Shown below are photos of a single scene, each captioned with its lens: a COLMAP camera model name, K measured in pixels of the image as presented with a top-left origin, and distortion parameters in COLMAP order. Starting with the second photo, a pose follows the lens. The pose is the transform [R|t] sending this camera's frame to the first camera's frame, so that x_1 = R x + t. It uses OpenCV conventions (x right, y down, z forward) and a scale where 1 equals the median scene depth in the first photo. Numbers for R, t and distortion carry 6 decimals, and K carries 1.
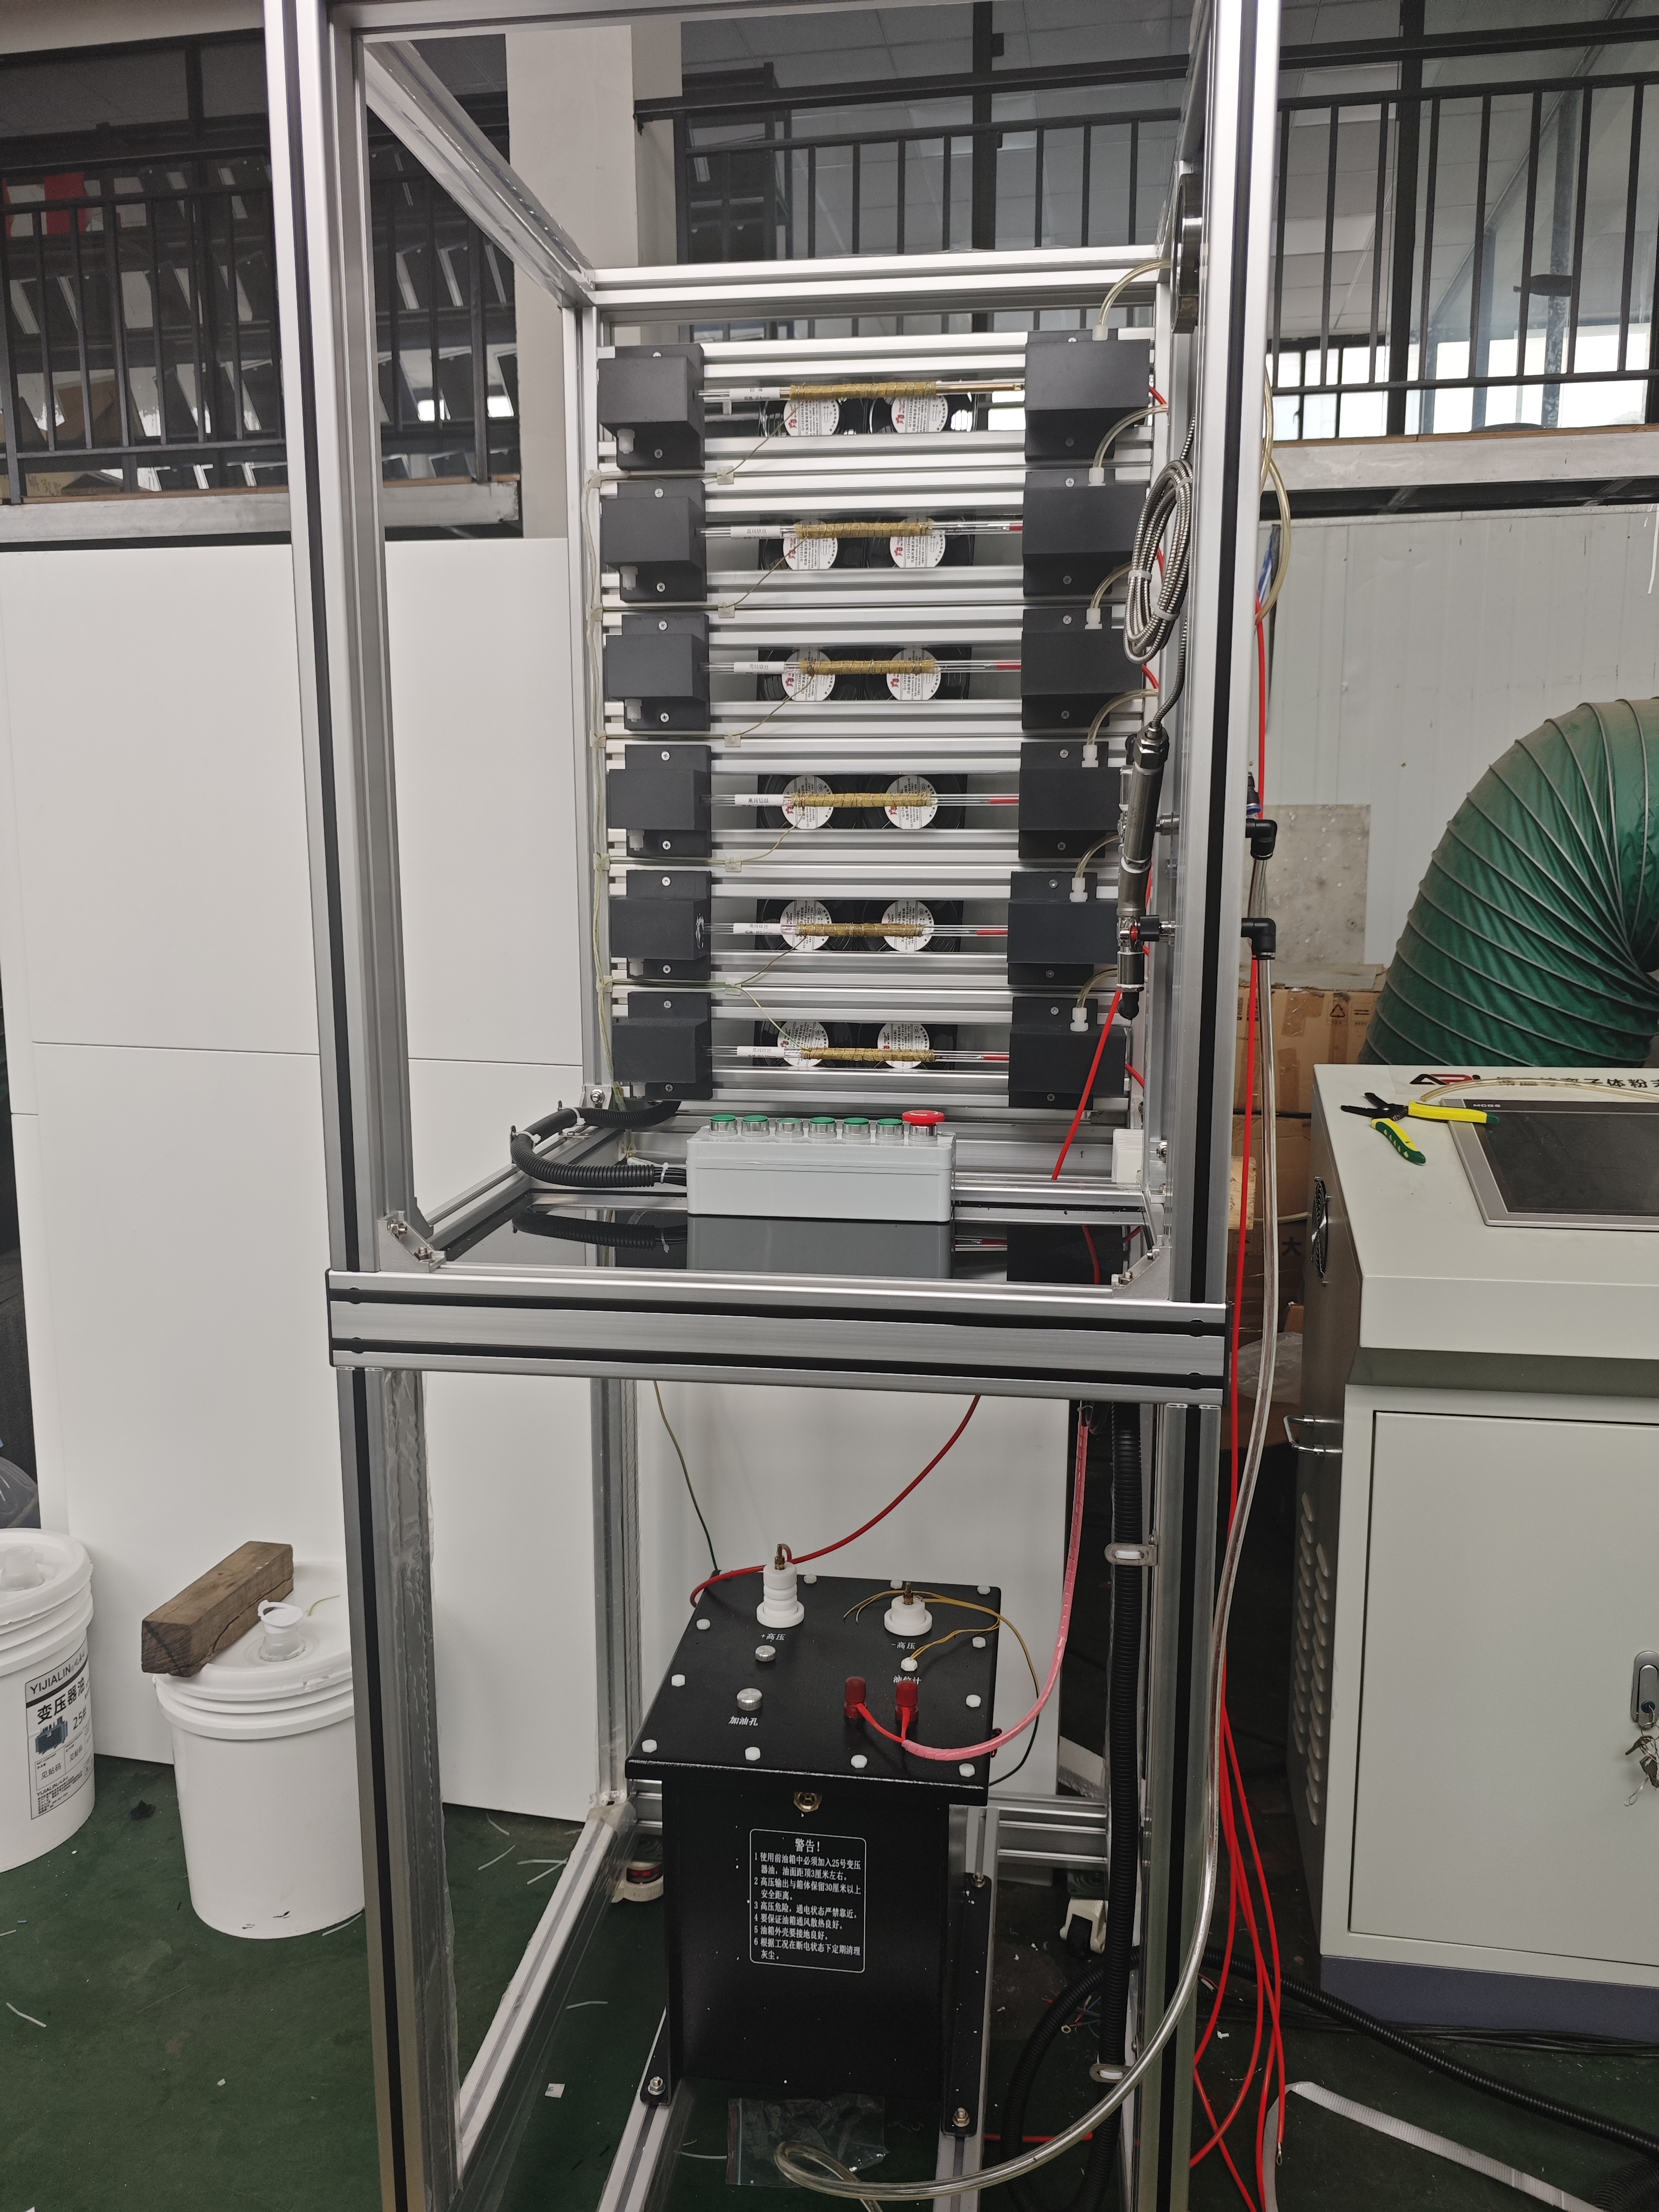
lens RADIAL K [[1623.8, 0, 829.5], [0, 1623.8, 1106.0], [0, 0, 1]] dist [0.012471, -0.012472]
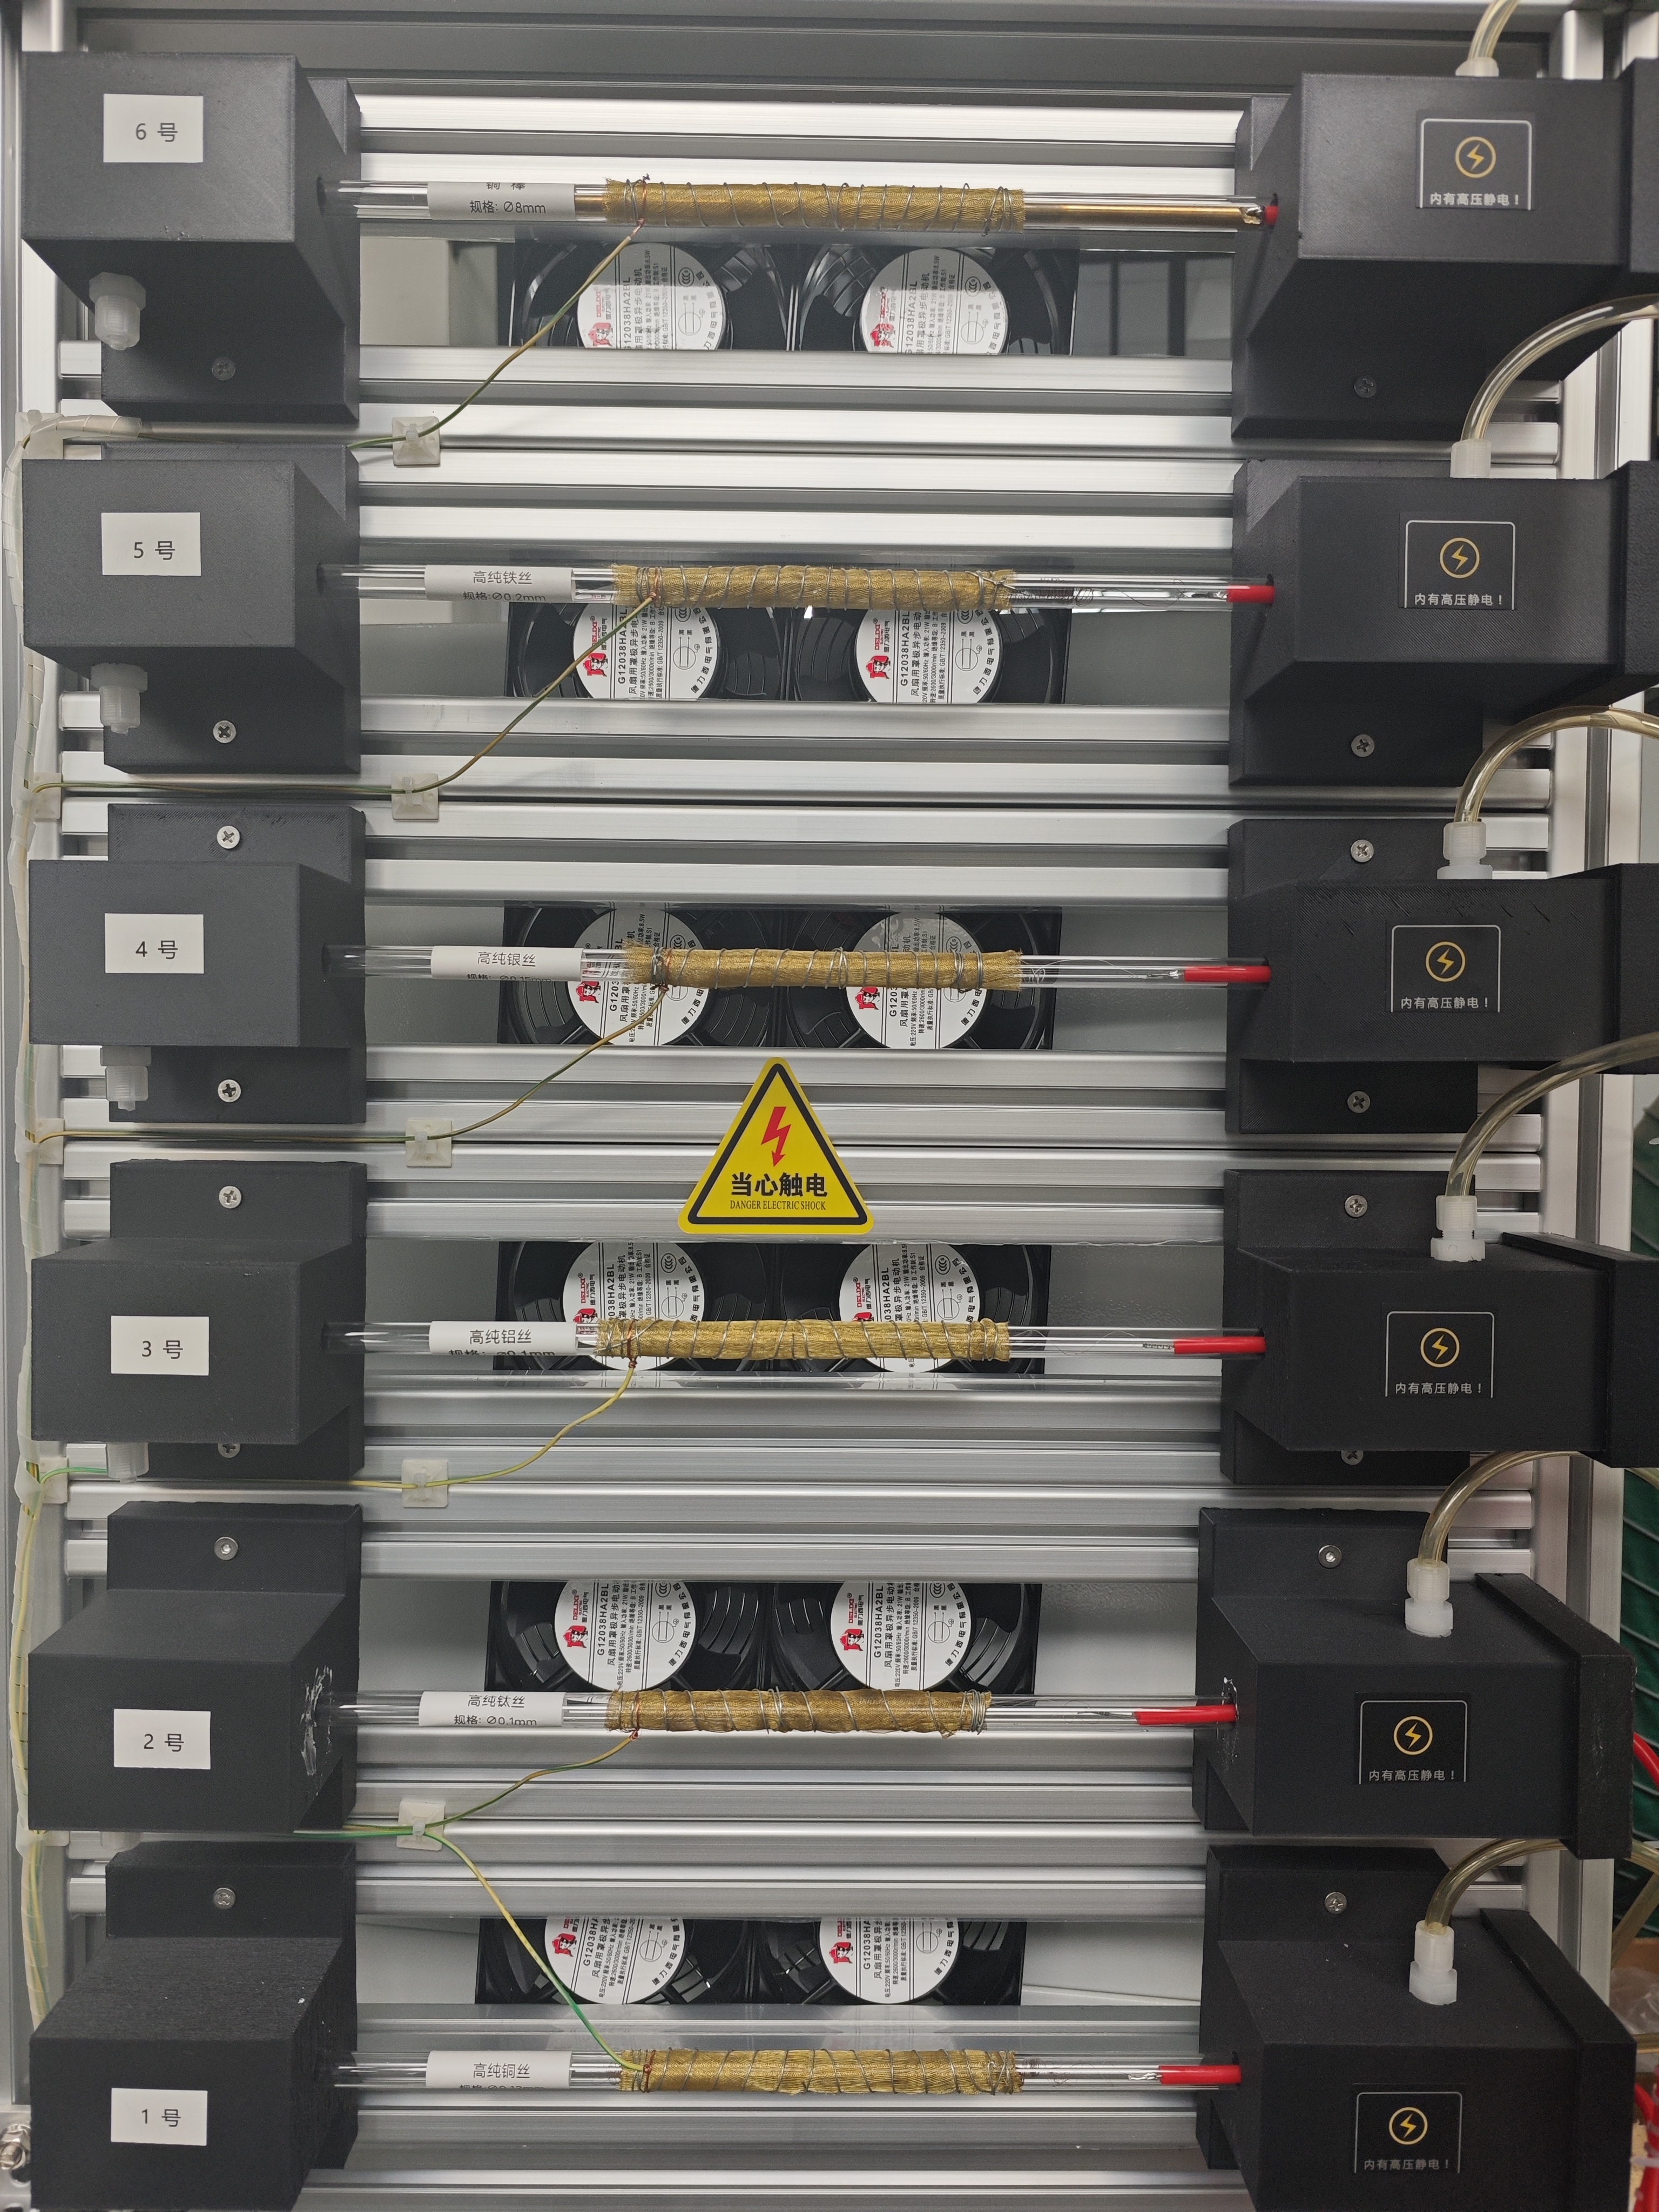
lens RADIAL K [[1619.6, 0, 820.7], [0, 1619.6, 1106.6], [0, 0, 1]] dist [-0.001265, 0.000161]
pose [[0.990219, 0.000372, 0.139521, -0.024170], [0.015436, 0.993566, -0.112199, -0.195199], [-0.138665, 0.113255, 0.983842, 0.639517]]
